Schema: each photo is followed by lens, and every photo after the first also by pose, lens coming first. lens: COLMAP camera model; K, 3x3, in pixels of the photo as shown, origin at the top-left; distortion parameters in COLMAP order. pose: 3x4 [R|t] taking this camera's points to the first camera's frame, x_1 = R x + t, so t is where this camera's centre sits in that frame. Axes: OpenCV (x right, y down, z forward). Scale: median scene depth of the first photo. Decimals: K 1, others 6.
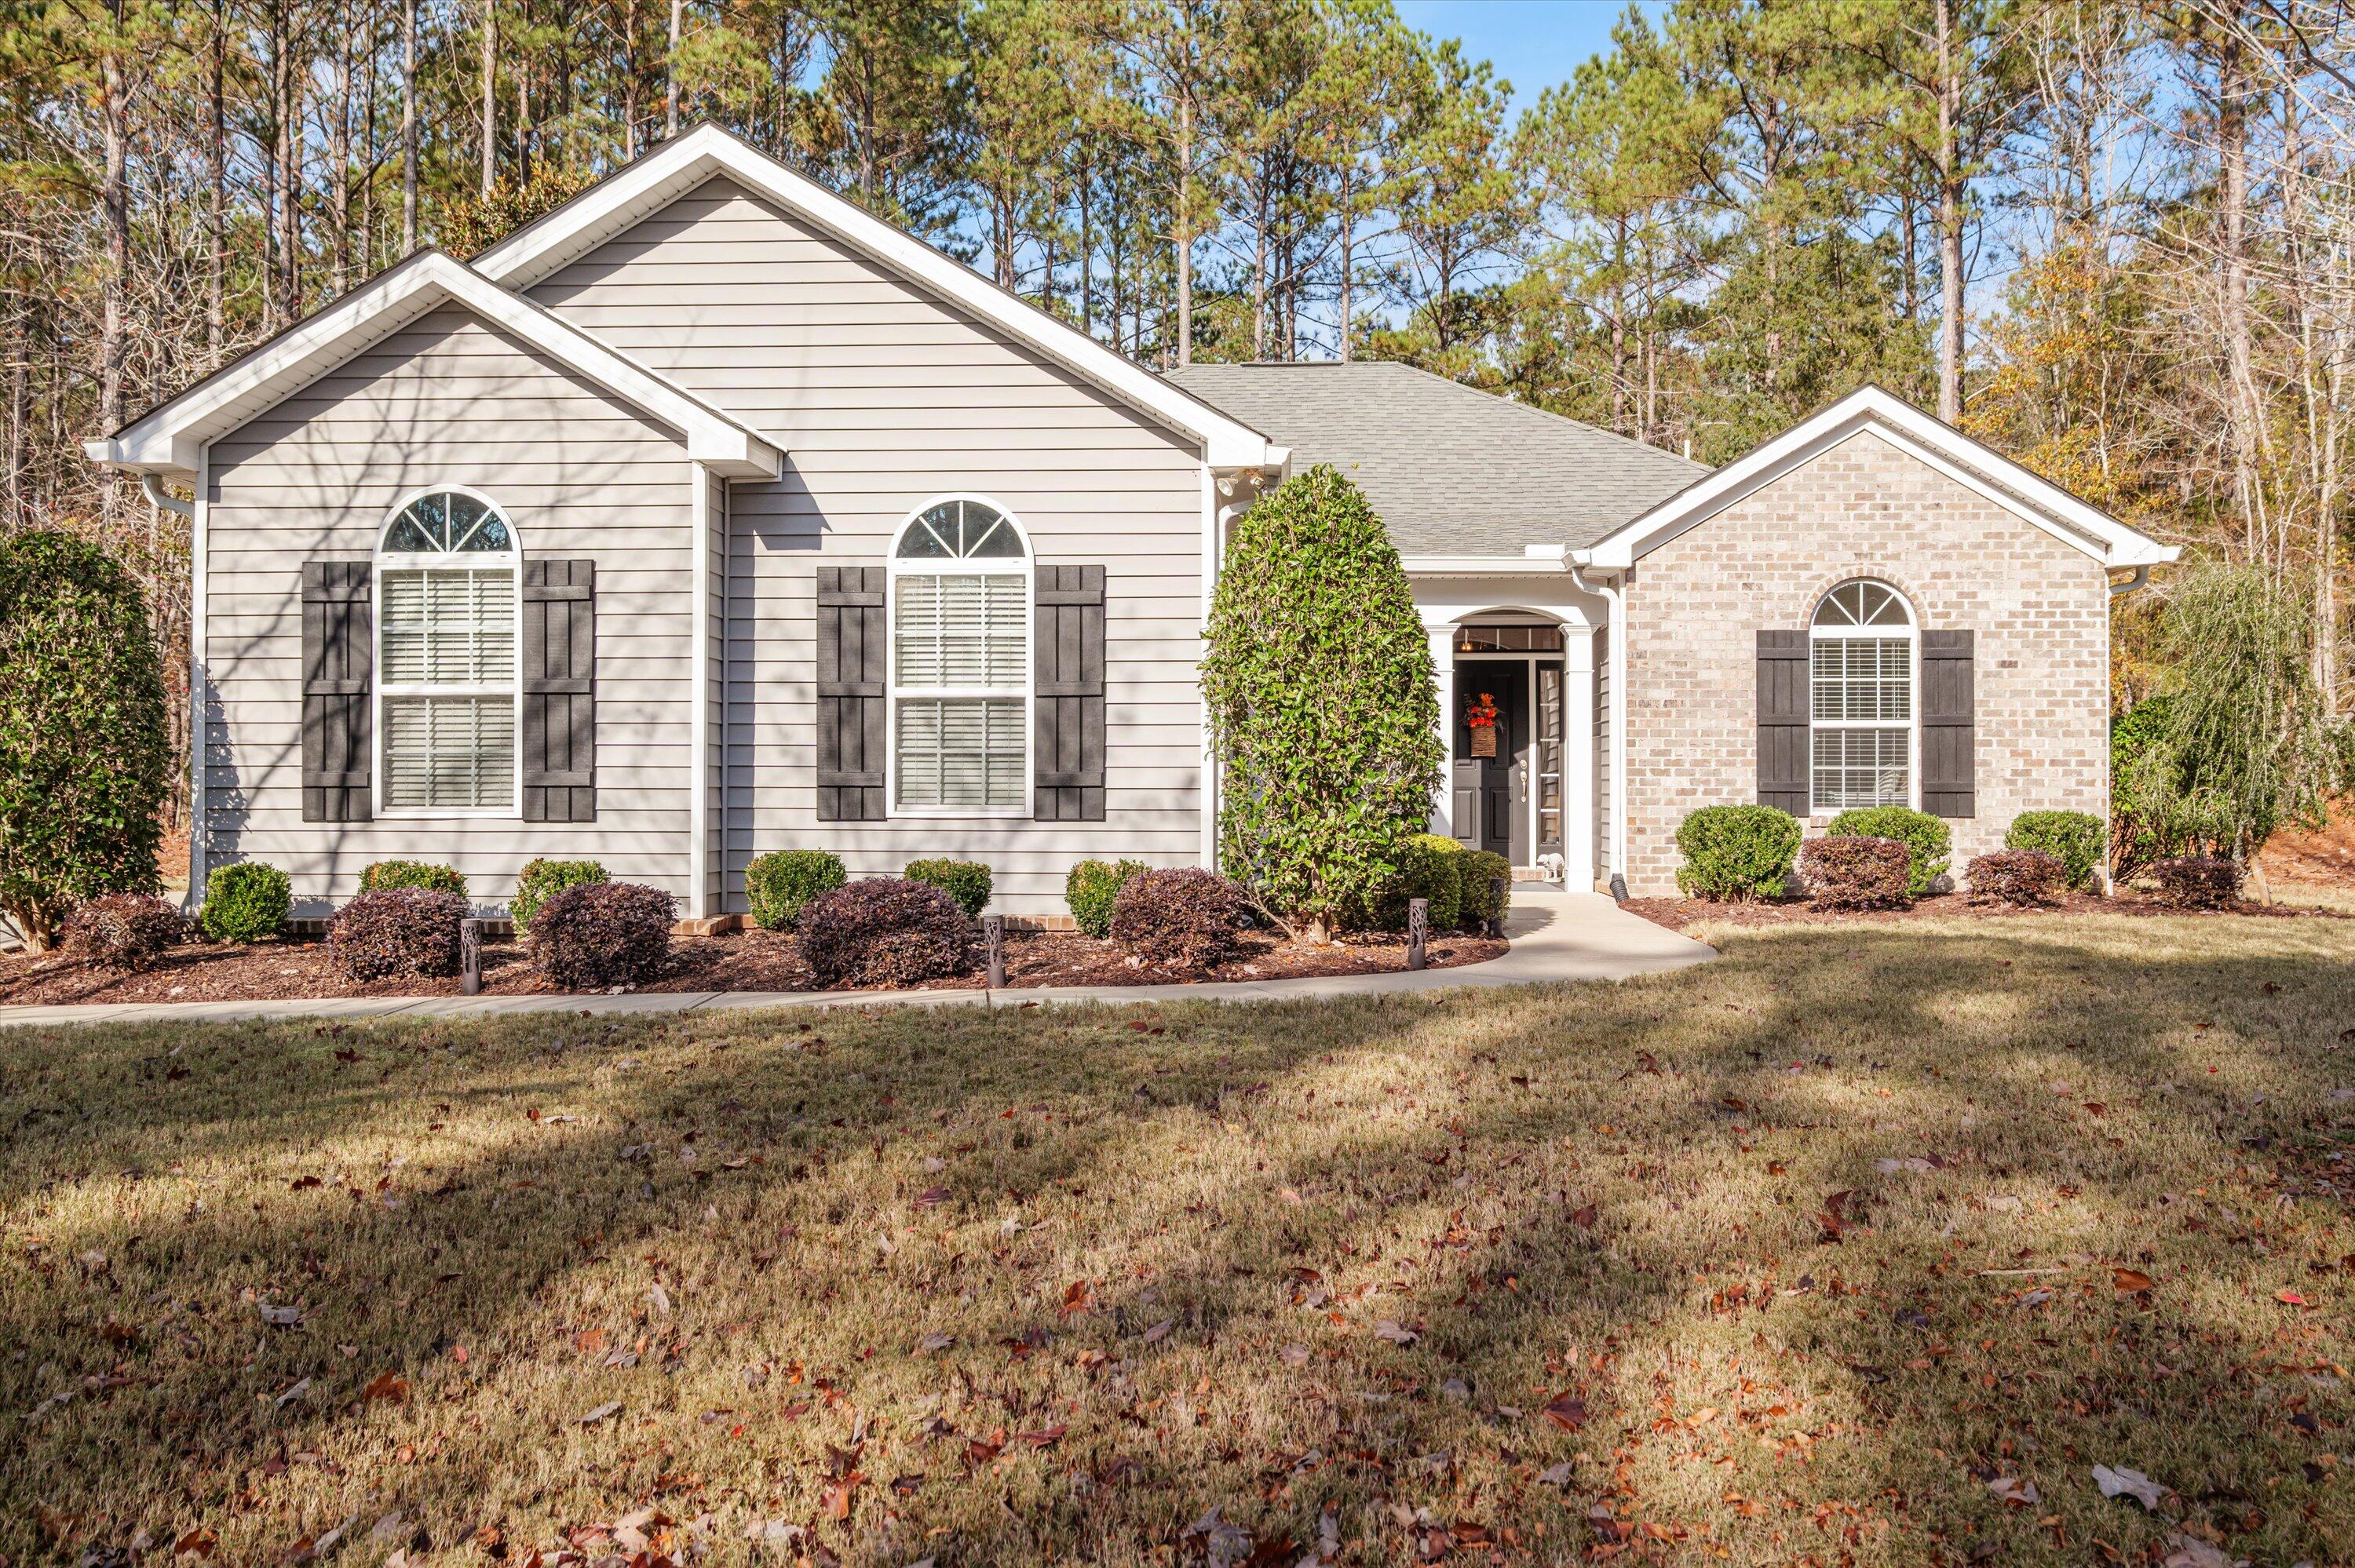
lens RADIAL K [[1980.3, 0, 1177.5], [0, 1980.3, 784.0], [0, 0, 1]] dist [0.003162, -0.004010]
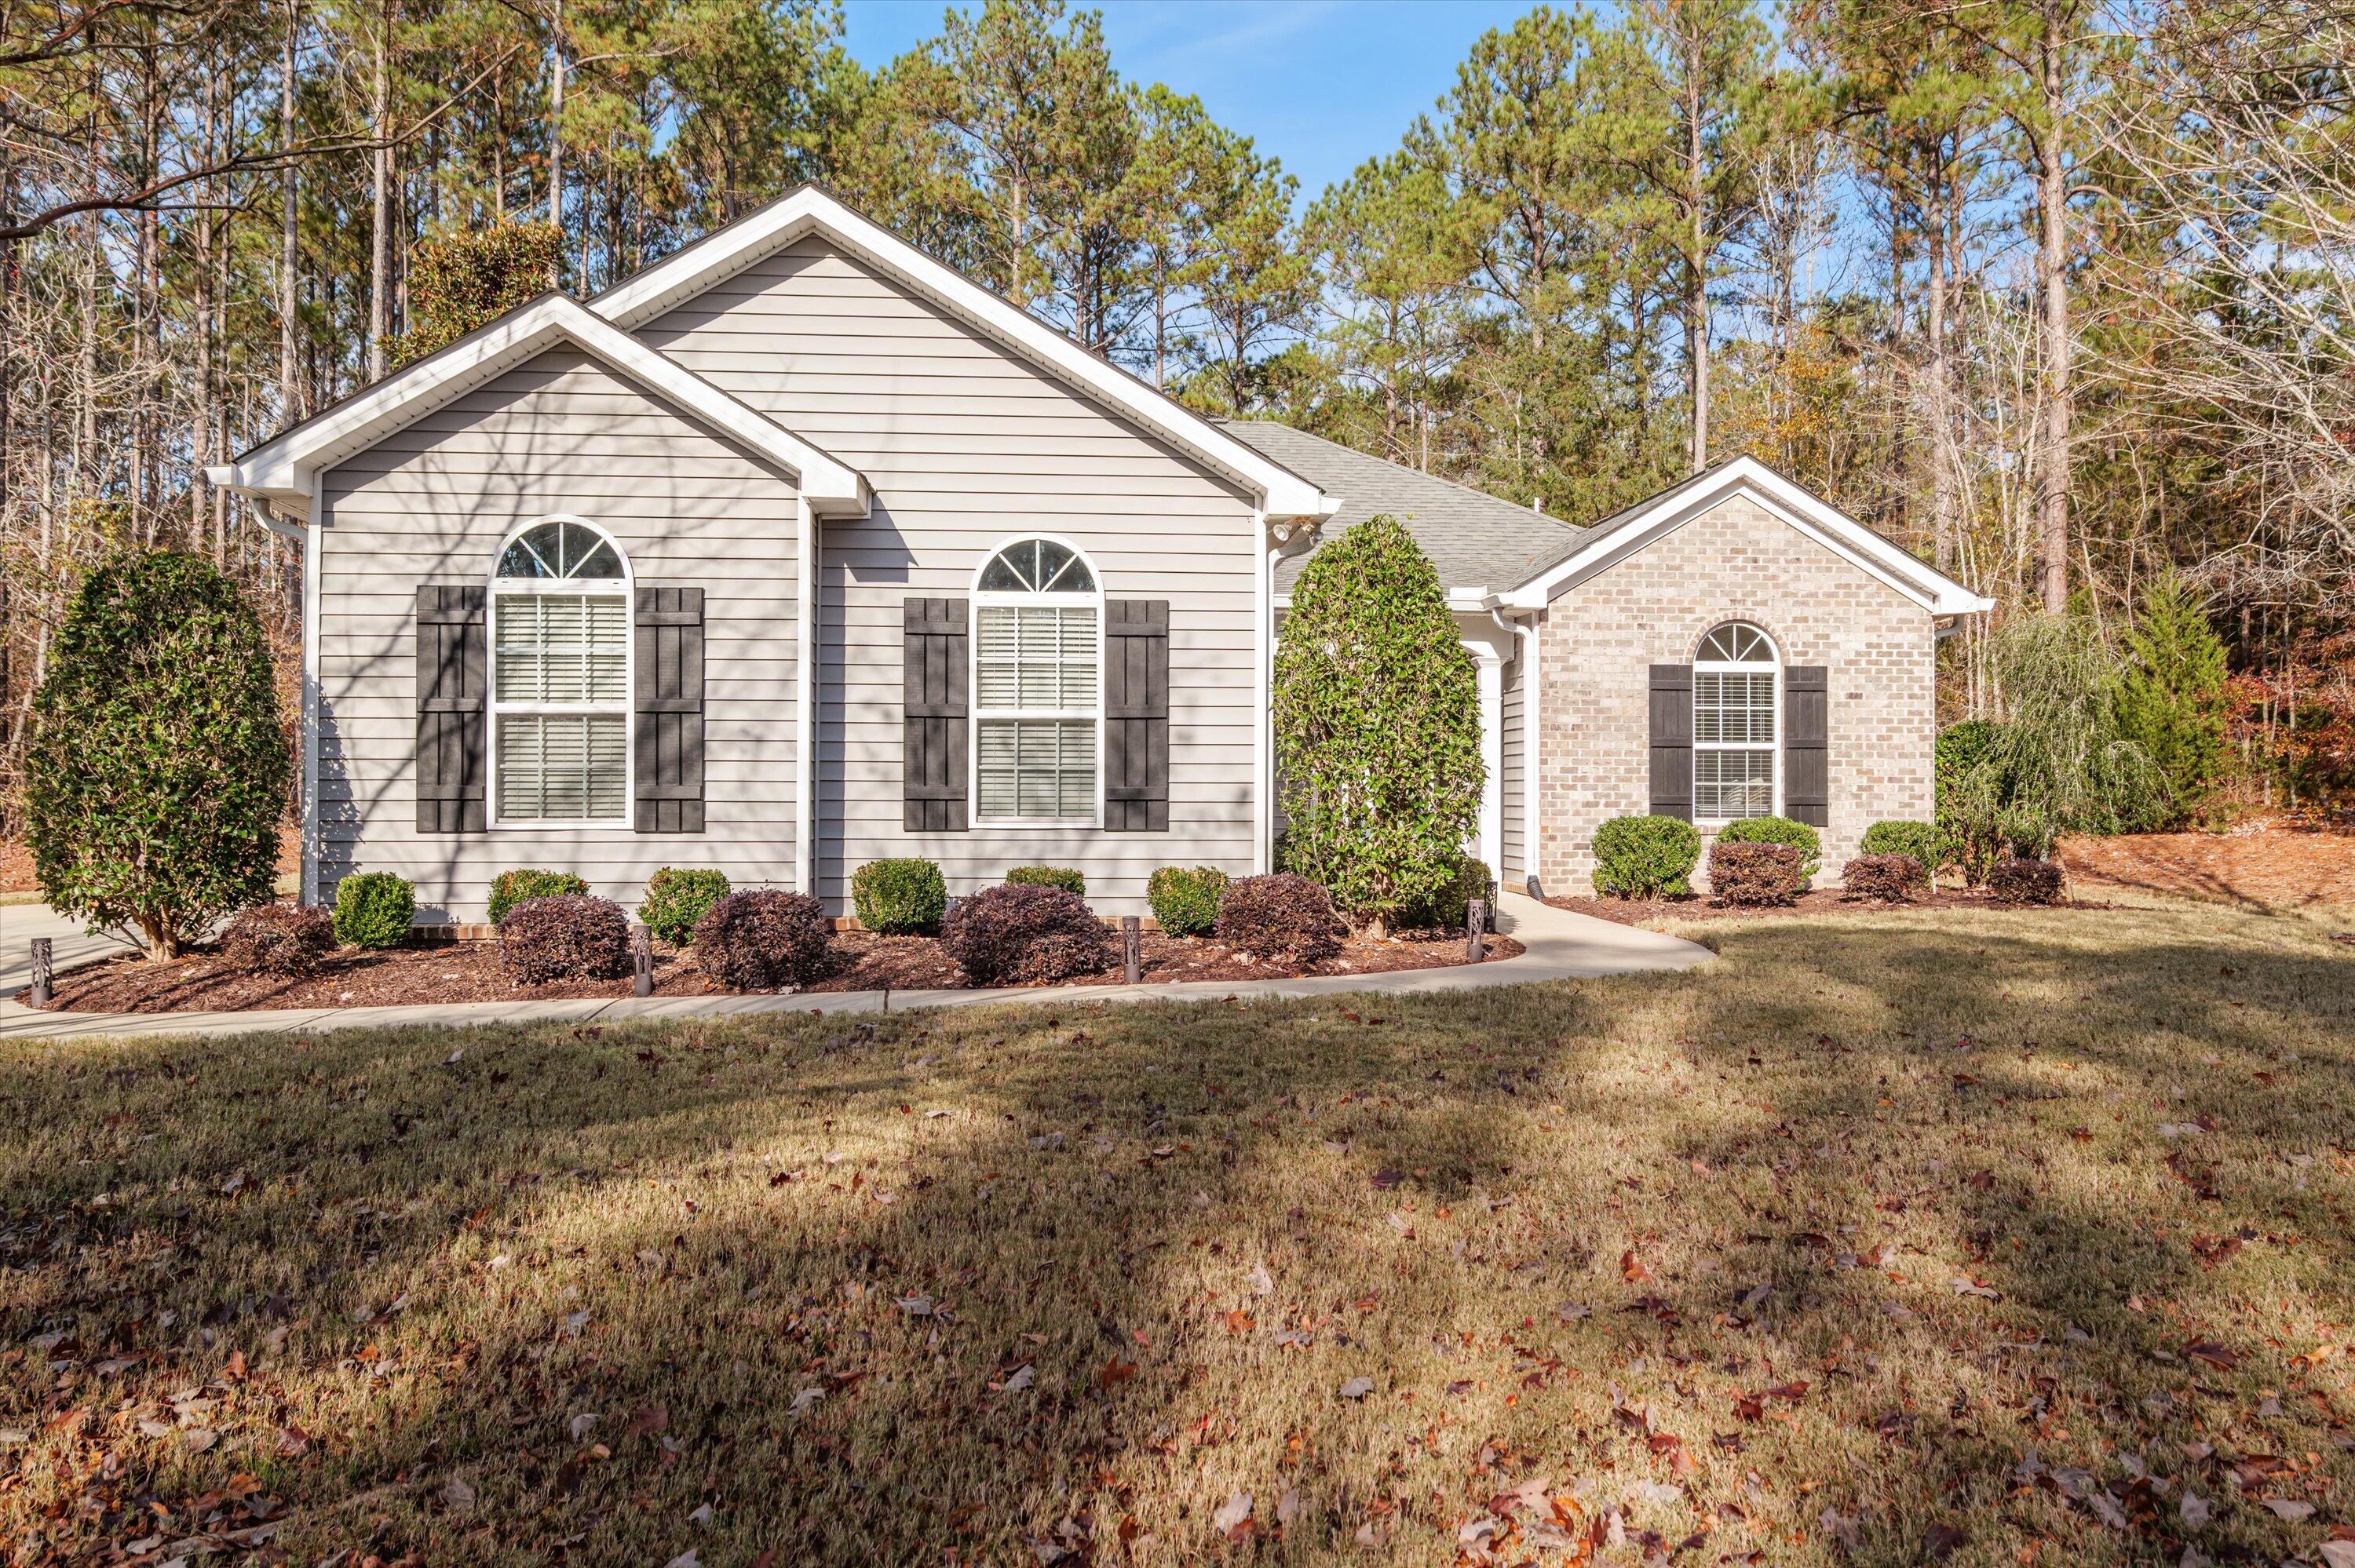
lens RADIAL K [[1767.4, 0, 1166.8], [0, 1767.4, 795.0], [0, 0, 1]] dist [-0.001760, 0.000505]
pose [[0.991241, 0.001544, 0.132059, -0.167281], [-0.001652, 0.999998, 0.000710, -0.002332], [-0.132057, -0.000922, 0.991242, 0.018505]]
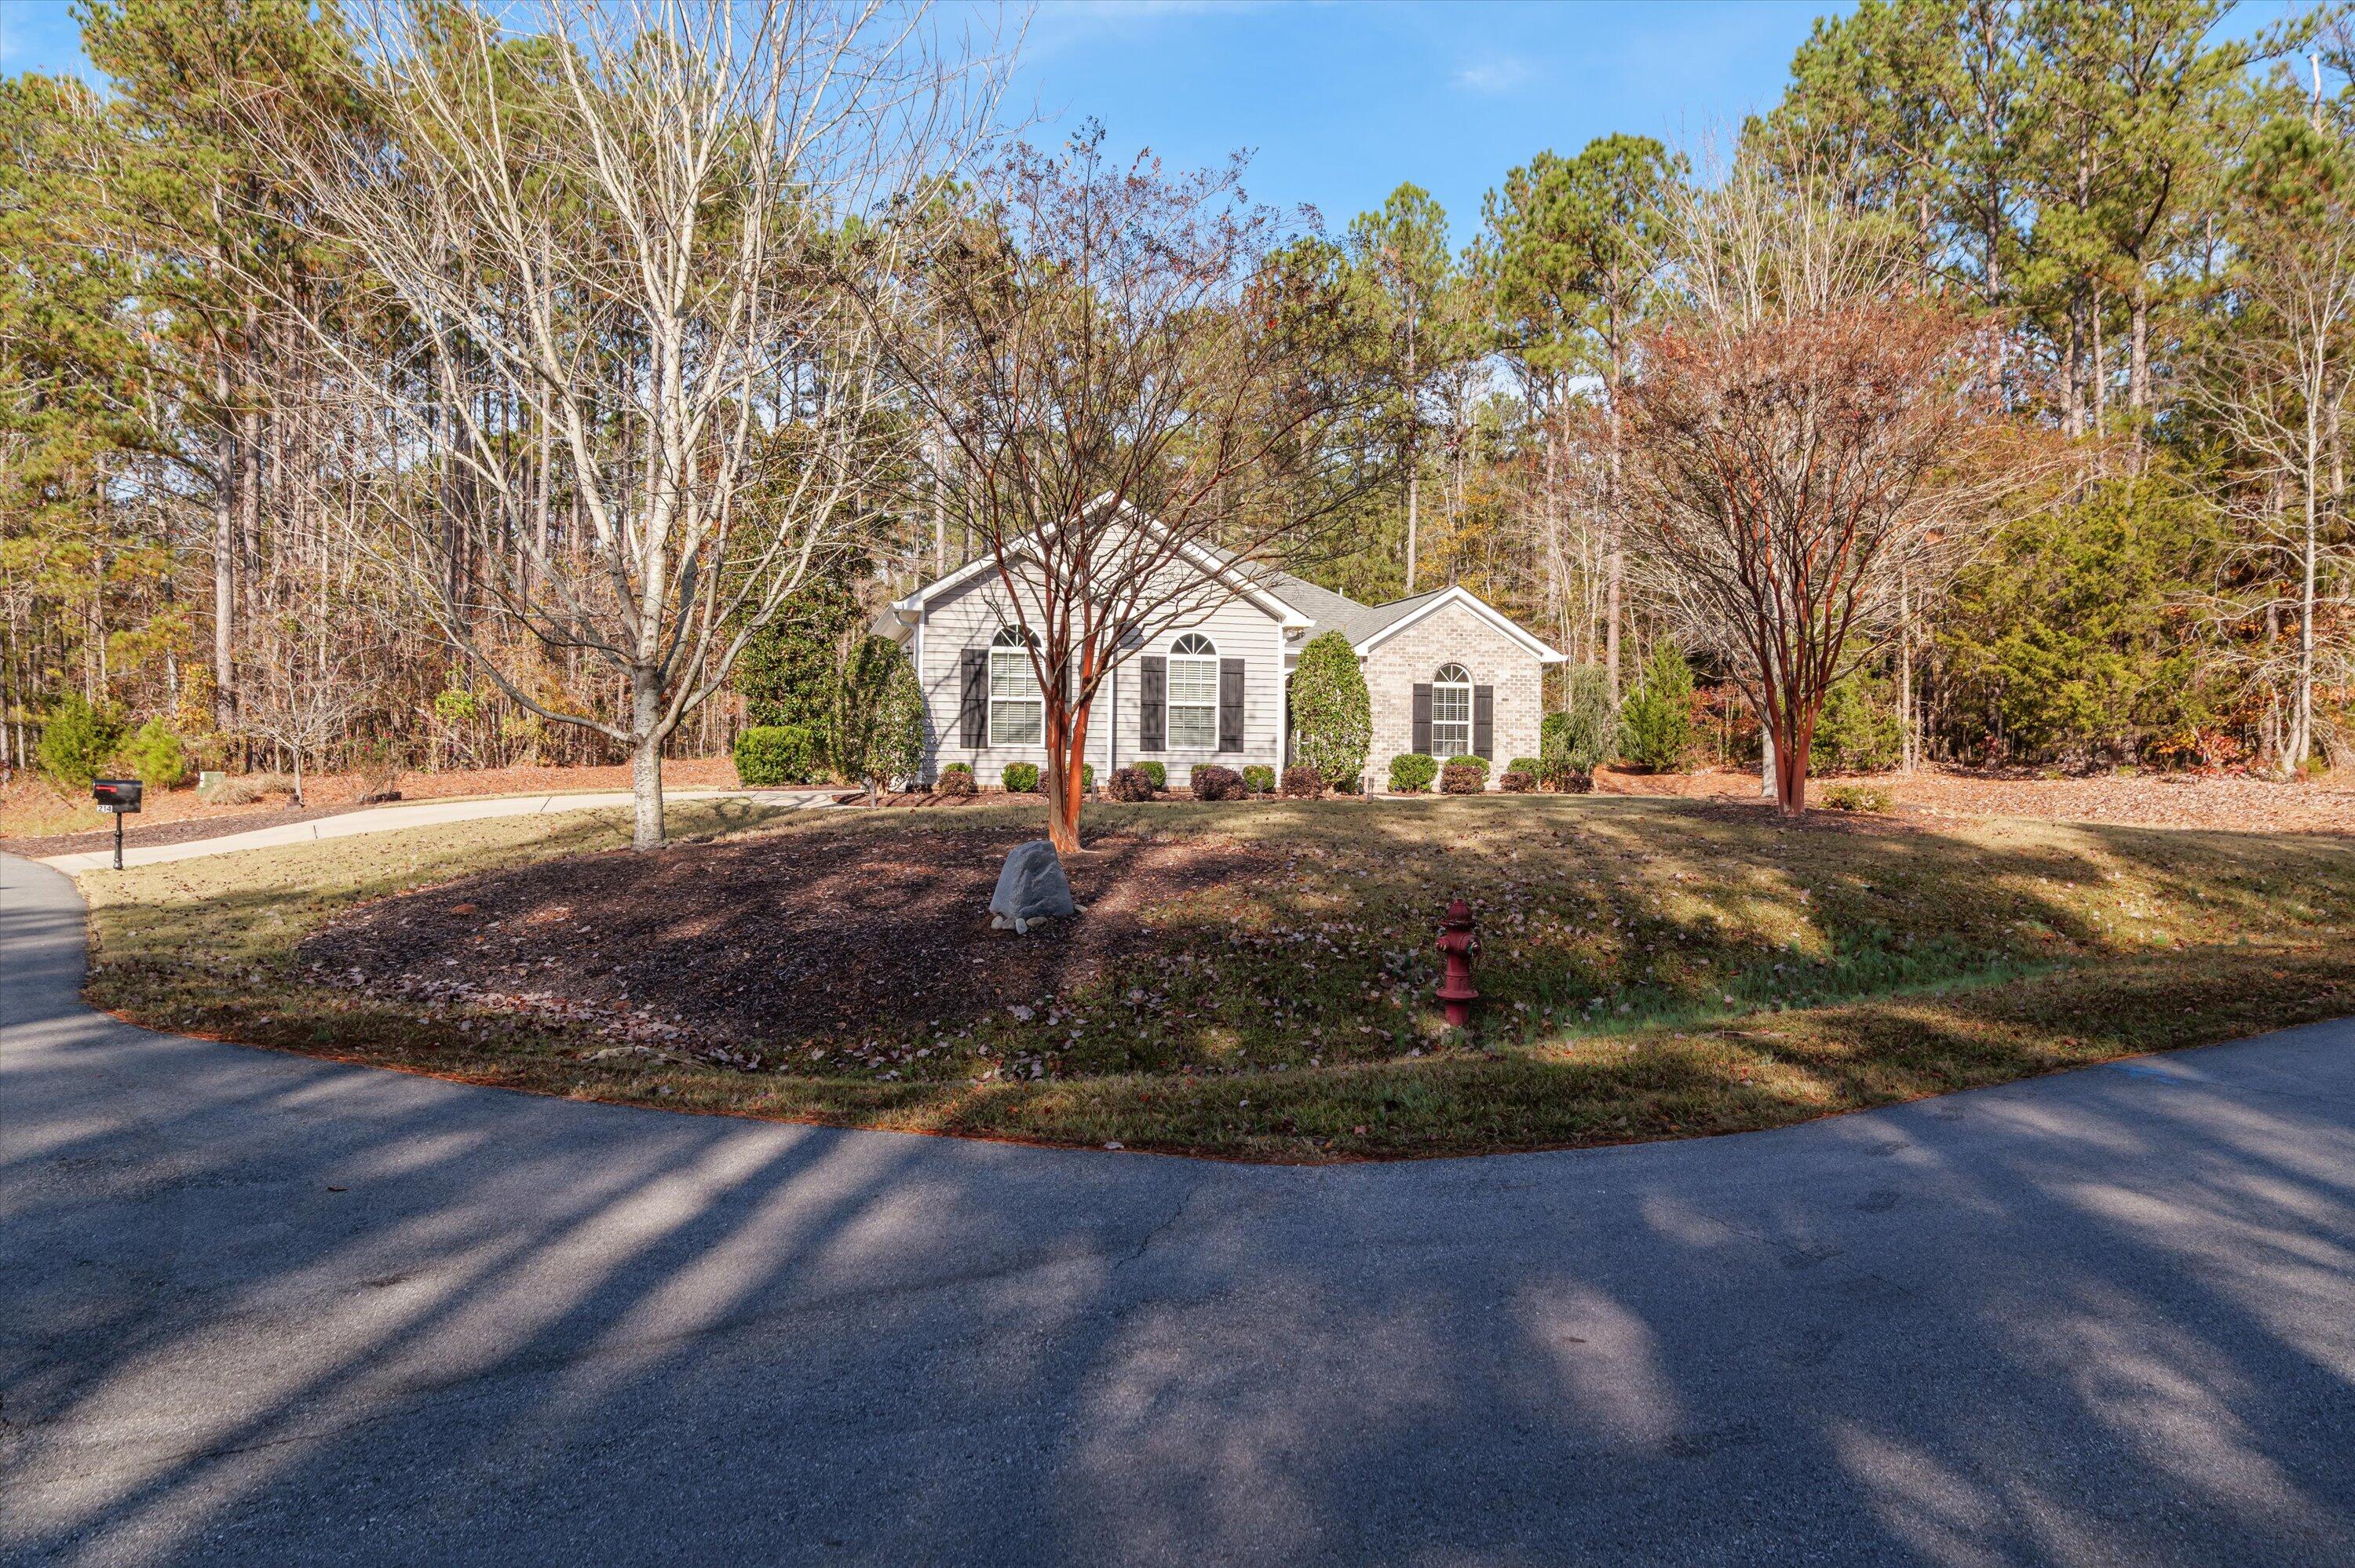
lens RADIAL K [[1599.9, 0, 1177.5], [0, 1599.9, 784.0], [0, 0, 1]] dist [0.000527, 0.000393]
pose [[0.952623, 0.007386, 0.304063, -0.792121], [-0.010678, 0.999901, 0.009165, 0.042811], [-0.303965, -0.011978, 0.952608, -1.076281]]
